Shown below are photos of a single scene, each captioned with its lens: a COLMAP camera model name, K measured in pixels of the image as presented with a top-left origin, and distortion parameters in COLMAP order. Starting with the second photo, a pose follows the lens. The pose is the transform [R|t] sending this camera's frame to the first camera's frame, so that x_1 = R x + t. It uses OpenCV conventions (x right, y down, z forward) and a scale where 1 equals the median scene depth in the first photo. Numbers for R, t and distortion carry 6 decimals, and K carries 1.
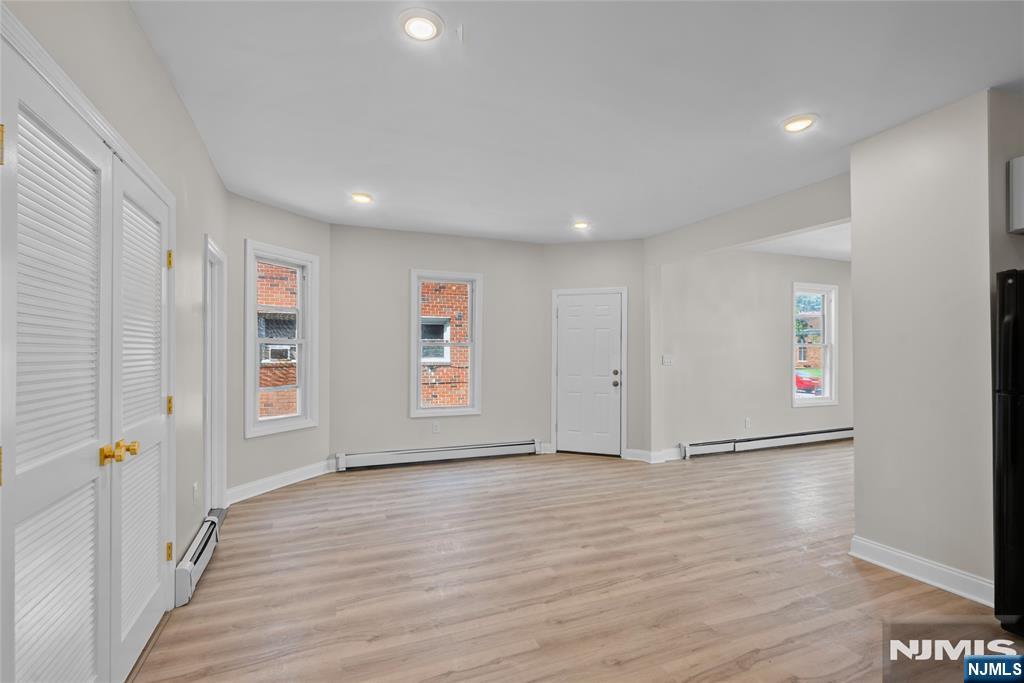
lens RADIAL K [[468.8, 0, 510.9], [0, 468.8, 336.6], [0, 0, 1]] dist [0.001304, 0.000234]
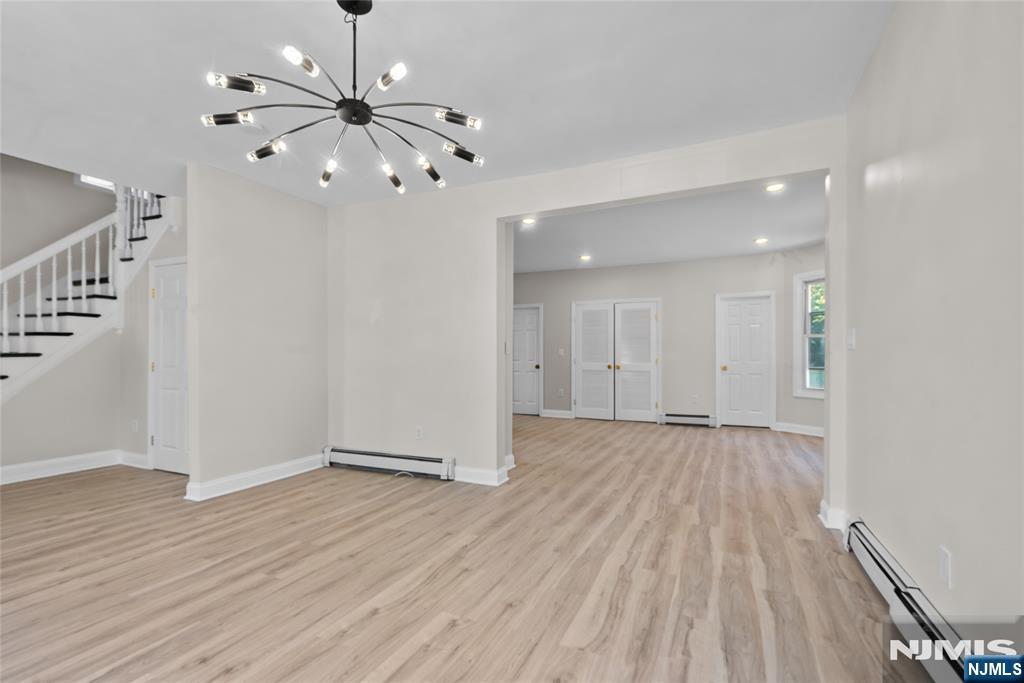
lens RADIAL K [[479.3, 0, 507.3], [0, 479.3, 351.0], [0, 0, 1]] dist [0.001167, 0.000333]
pose [[-0.737634, -0.009494, -0.675134, 1.414341], [0.022191, 0.999020, -0.038294, 0.108276], [0.674836, -0.043228, -0.736700, 1.686905]]
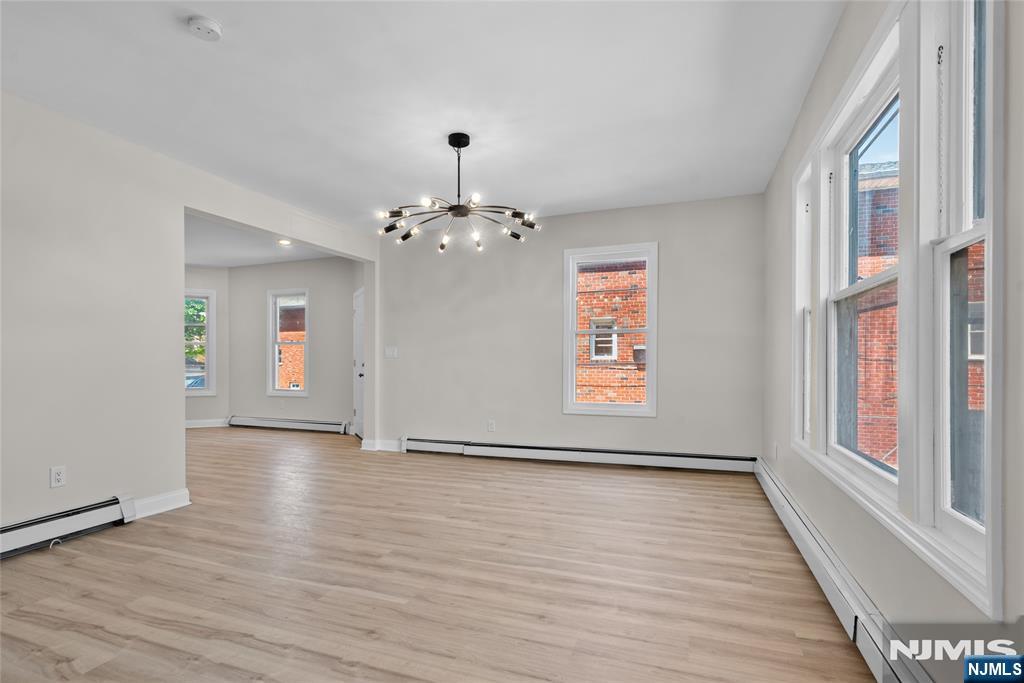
lens RADIAL K [[482.1, 0, 509.0], [0, 482.1, 362.6], [0, 0, 1]] dist [-0.000171, 0.000043]
pose [[0.731433, 0.000225, -0.681914, 1.838809], [0.024277, 0.999357, 0.026370, 0.072061], [0.681481, -0.035843, 0.730957, 0.612129]]
